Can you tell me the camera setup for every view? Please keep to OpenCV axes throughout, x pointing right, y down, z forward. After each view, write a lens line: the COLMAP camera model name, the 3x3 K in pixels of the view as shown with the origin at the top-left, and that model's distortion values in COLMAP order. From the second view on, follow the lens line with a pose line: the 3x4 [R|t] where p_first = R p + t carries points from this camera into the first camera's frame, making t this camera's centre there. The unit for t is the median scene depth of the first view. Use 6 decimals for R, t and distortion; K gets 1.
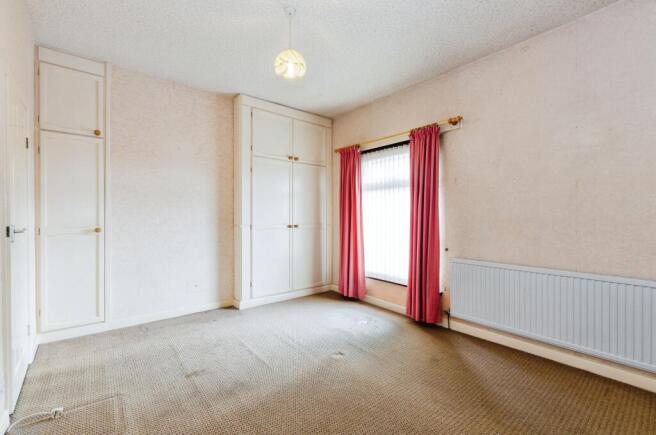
lens RADIAL K [[290.0, 0, 327.8], [0, 290.0, 219.9], [0, 0, 1]] dist [0.007225, -0.000118]
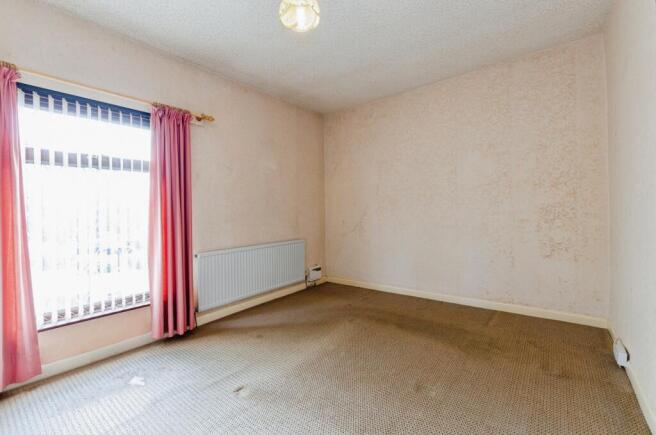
lens RADIAL K [[290.0, 0, 327.8], [0, 290.0, 219.9], [0, 0, 1]] dist [0.007225, -0.000118]
pose [[-0.256840, -0.026486, 0.966091, -0.630625], [0.017059, 0.999344, 0.031934, -0.010374], [-0.966303, 0.024683, -0.256220, 0.803850]]
